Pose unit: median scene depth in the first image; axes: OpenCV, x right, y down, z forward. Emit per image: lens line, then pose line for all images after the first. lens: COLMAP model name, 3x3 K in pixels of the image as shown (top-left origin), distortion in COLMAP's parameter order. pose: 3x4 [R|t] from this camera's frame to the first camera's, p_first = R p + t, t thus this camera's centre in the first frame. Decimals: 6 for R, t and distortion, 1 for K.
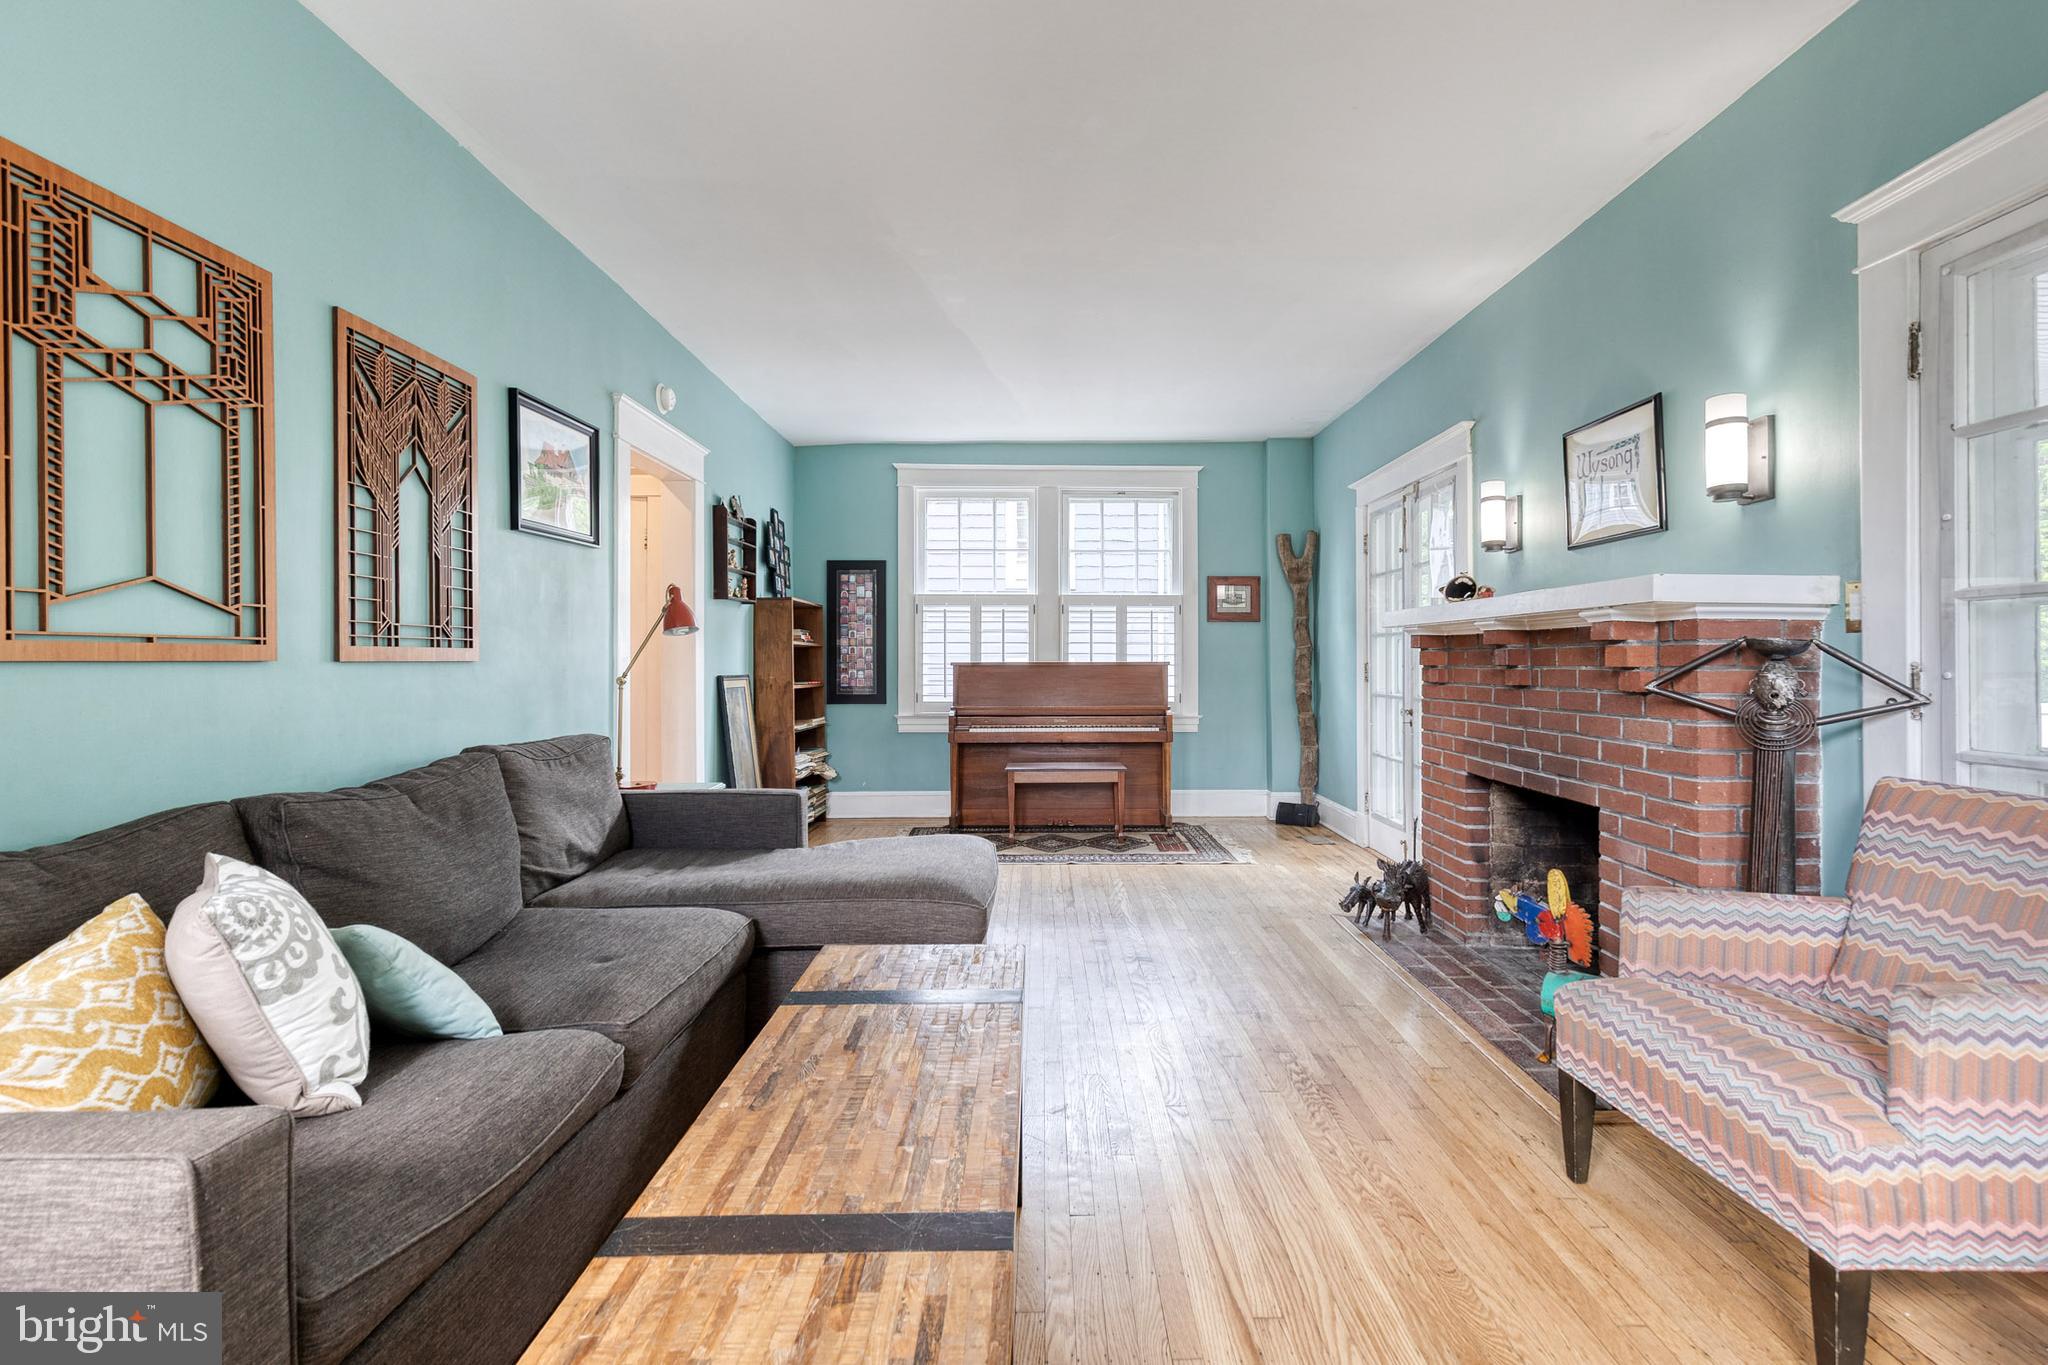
lens RADIAL K [[920.4, 0, 1042.8], [0, 920.4, 656.0], [0, 0, 1]] dist [0.009099, -0.001132]
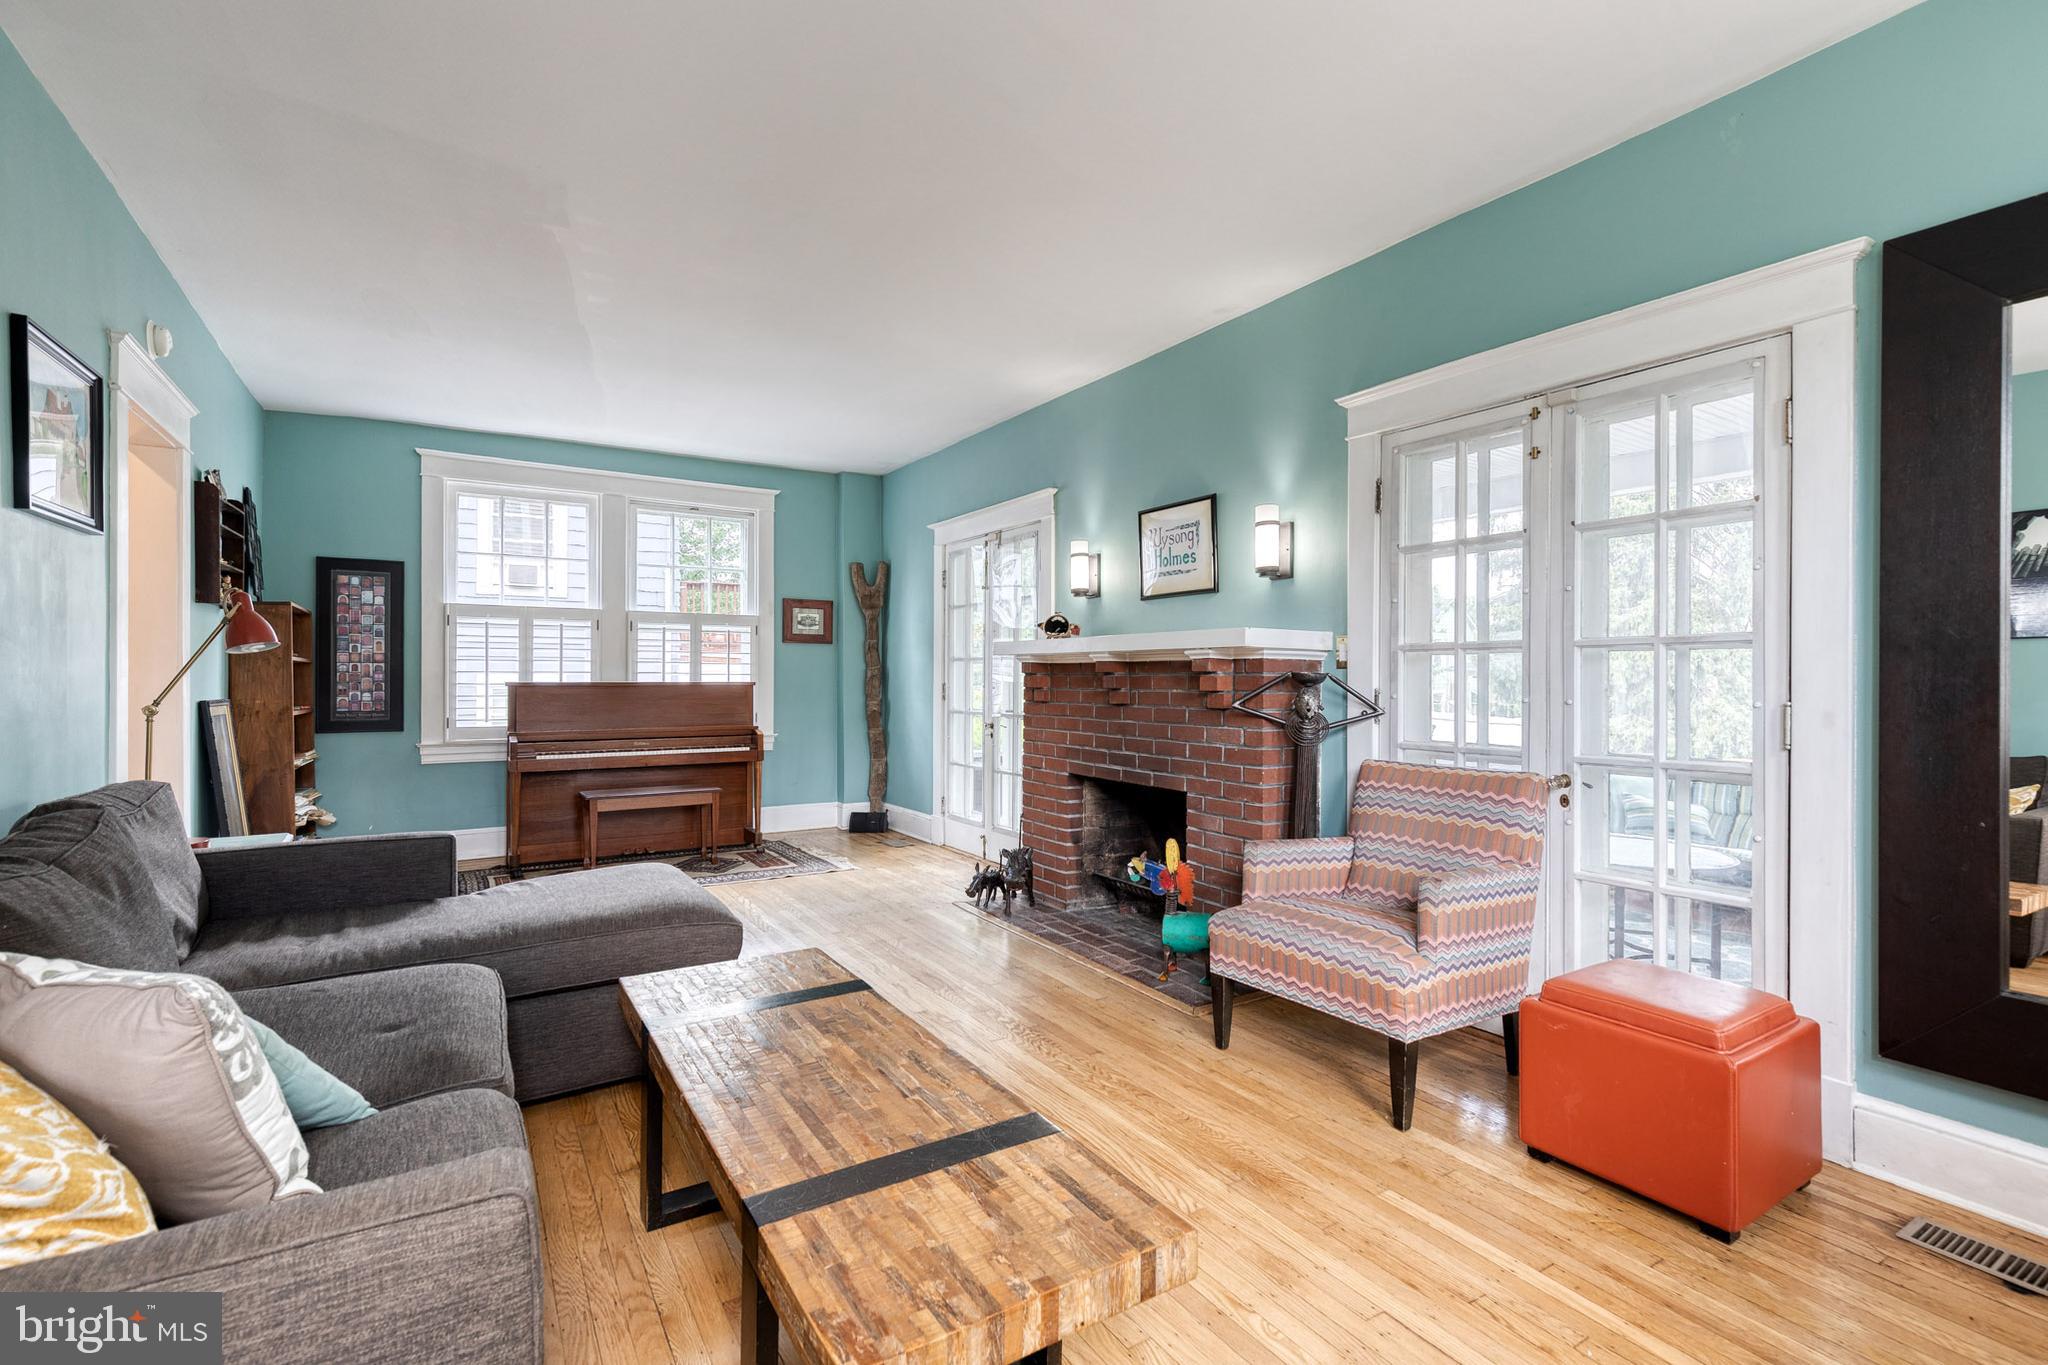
lens RADIAL K [[920.4, 0, 1014.5], [0, 920.4, 679.3], [0, 0, 1]] dist [0.009099, -0.001132]
pose [[0.861841, 0.001791, 0.507176, -0.354528], [-0.005881, 0.999962, 0.006463, -0.013171], [-0.507145, -0.008553, 0.861818, -0.057627]]
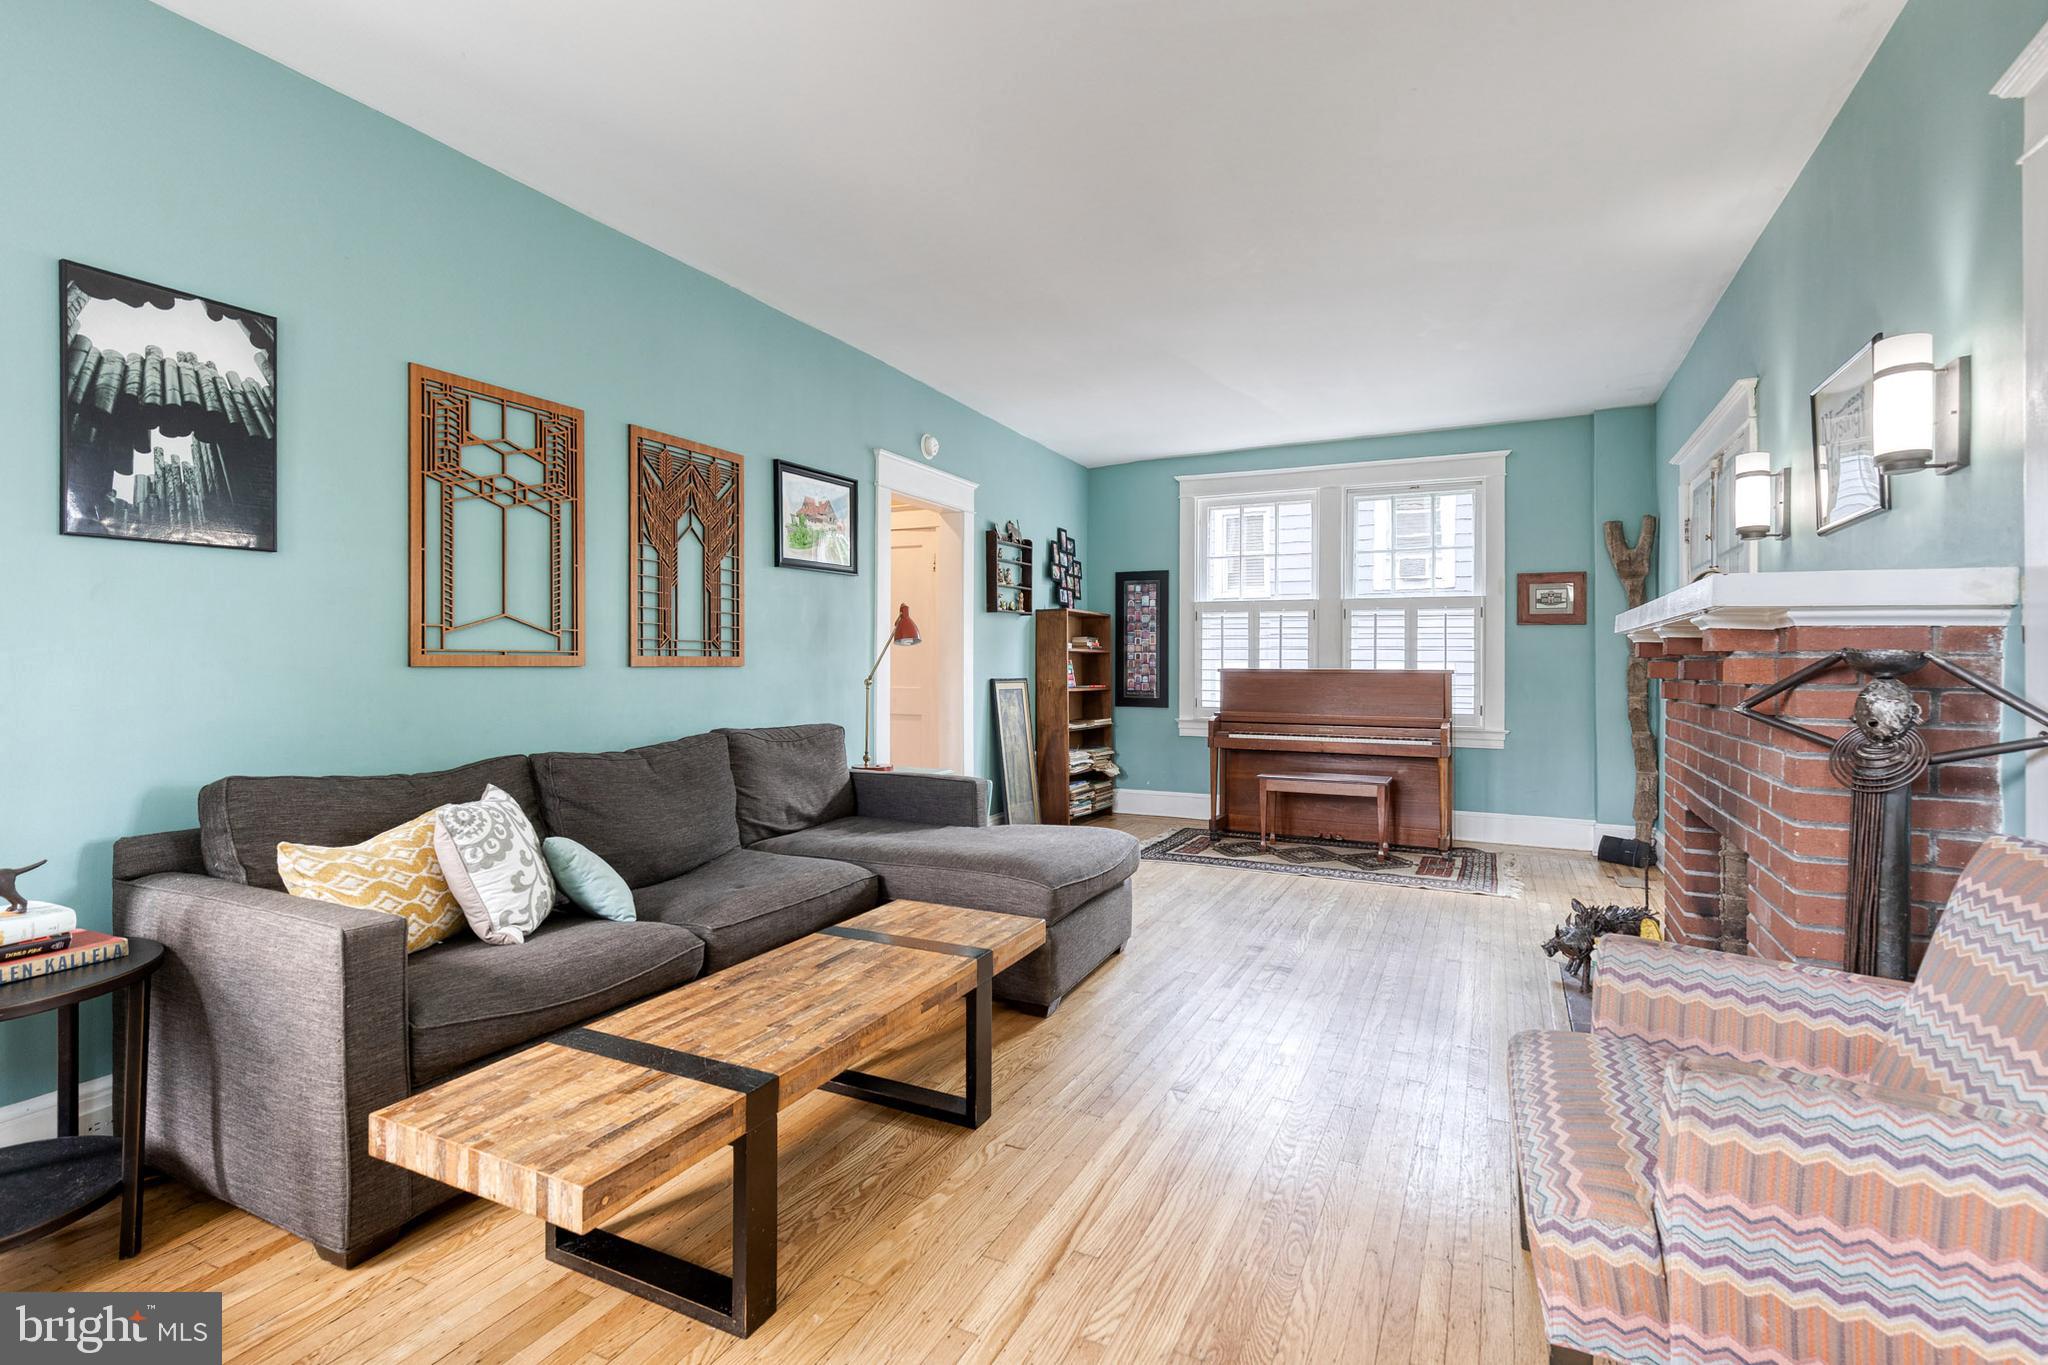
lens RADIAL K [[920.4, 0, 1017.7], [0, 920.4, 661.5], [0, 0, 1]] dist [0.009099, -0.001132]
pose [[0.894637, 0.004593, -0.446770, 0.433492], [-0.003648, 0.999989, 0.002974, -0.008669], [0.446779, -0.001031, 0.894644, -0.031971]]
